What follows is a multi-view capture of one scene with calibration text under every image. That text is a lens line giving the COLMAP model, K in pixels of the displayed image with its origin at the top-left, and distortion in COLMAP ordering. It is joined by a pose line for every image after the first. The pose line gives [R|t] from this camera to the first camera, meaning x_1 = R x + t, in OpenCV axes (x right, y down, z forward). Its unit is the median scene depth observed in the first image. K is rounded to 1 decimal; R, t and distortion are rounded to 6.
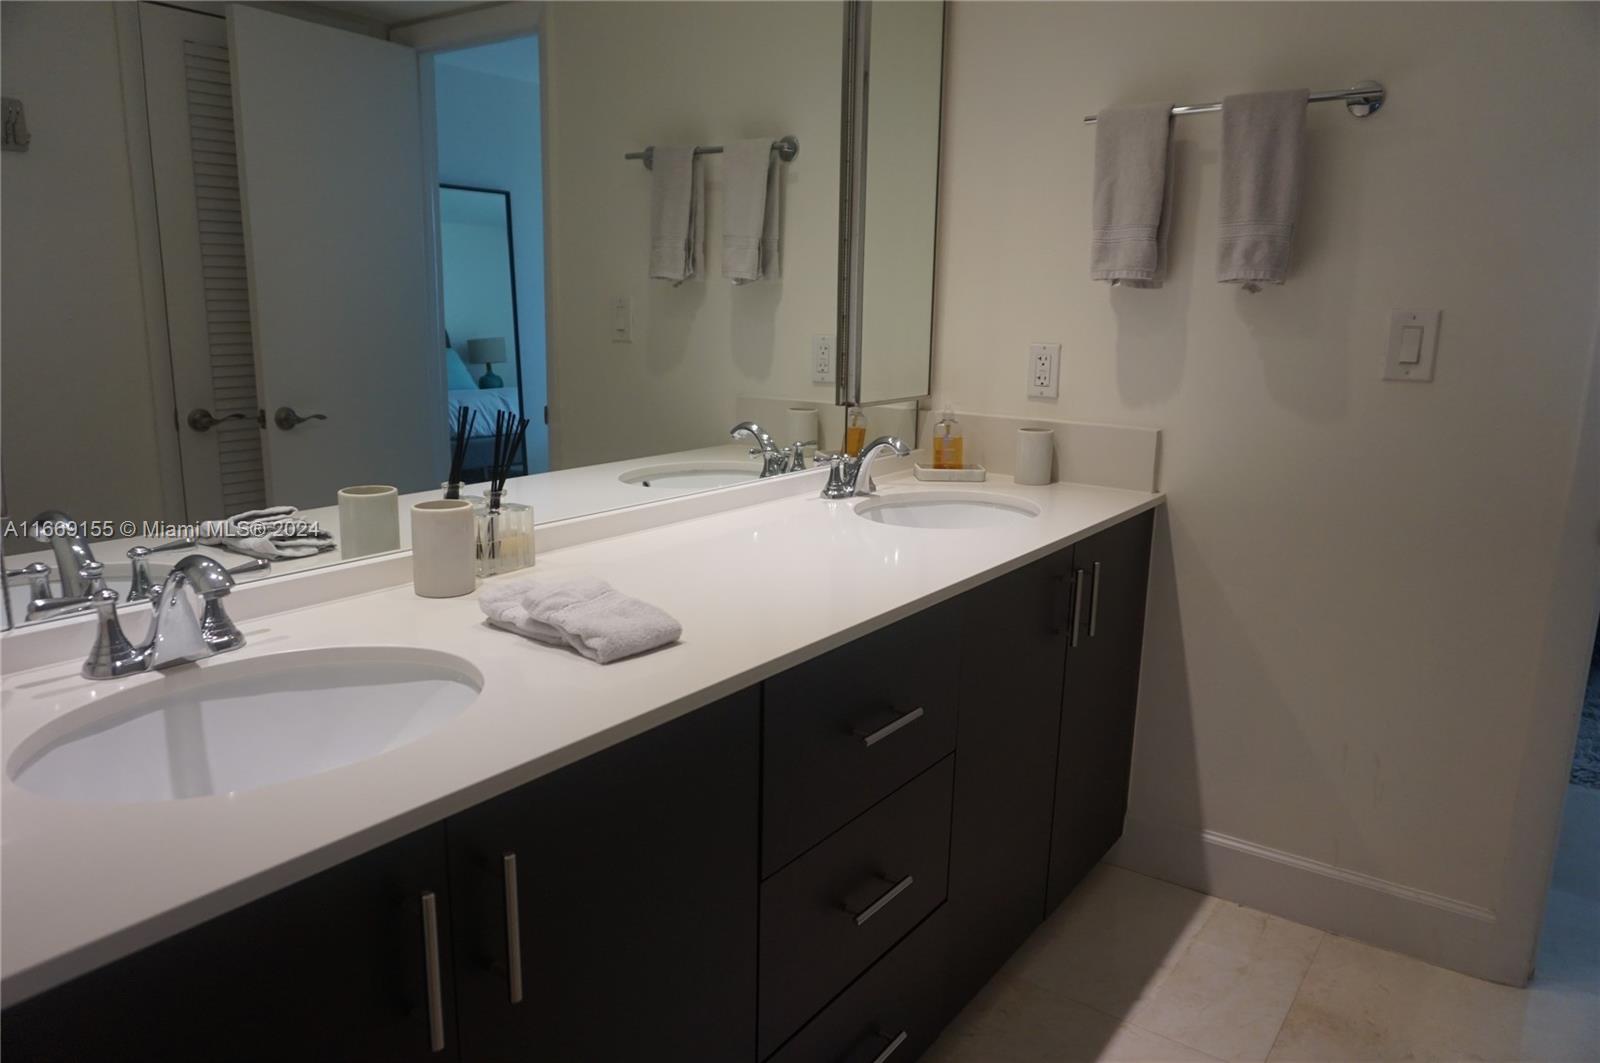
lens RADIAL K [[1102.9, 0, 800.0], [0, 1102.9, 531.5], [0, 0, 1]] dist [-0.021777, 0.003502]
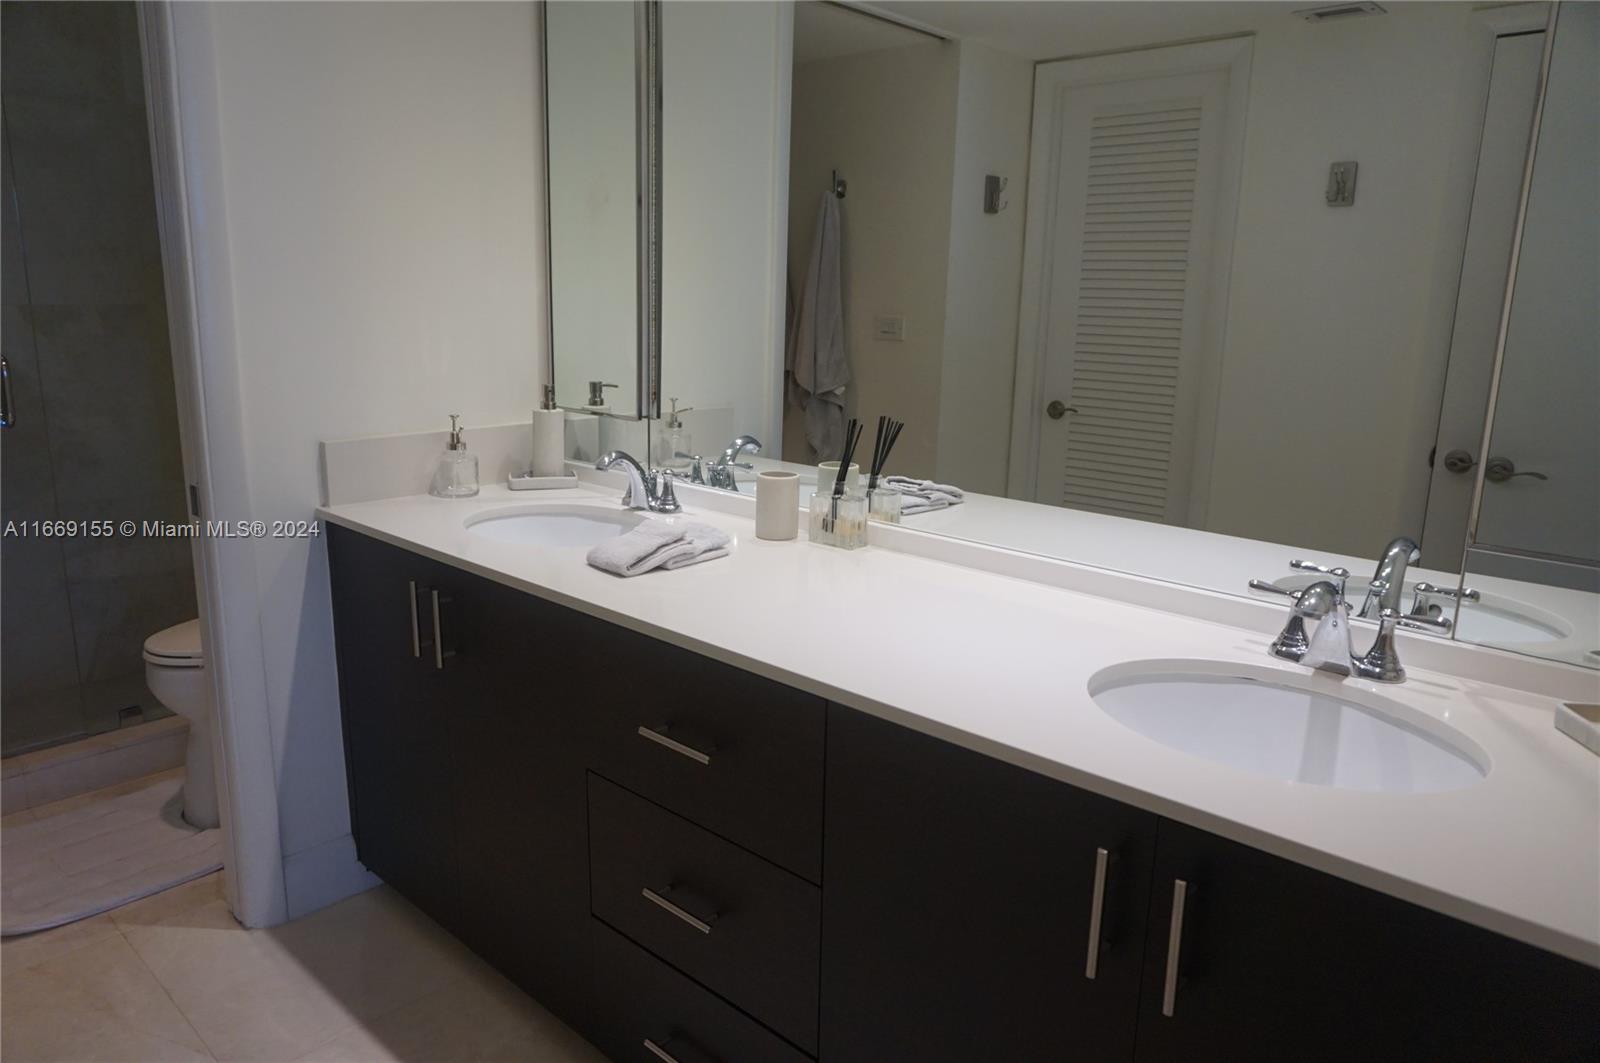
lens RADIAL K [[1102.9, 0, 800.0], [0, 1102.9, 531.5], [0, 0, 1]] dist [-0.021777, 0.003502]
pose [[-0.116781, 0.207630, -0.971212, 0.511175], [-0.228687, 0.946003, 0.229739, -0.138338], [0.966470, 0.248933, -0.062992, 0.552522]]
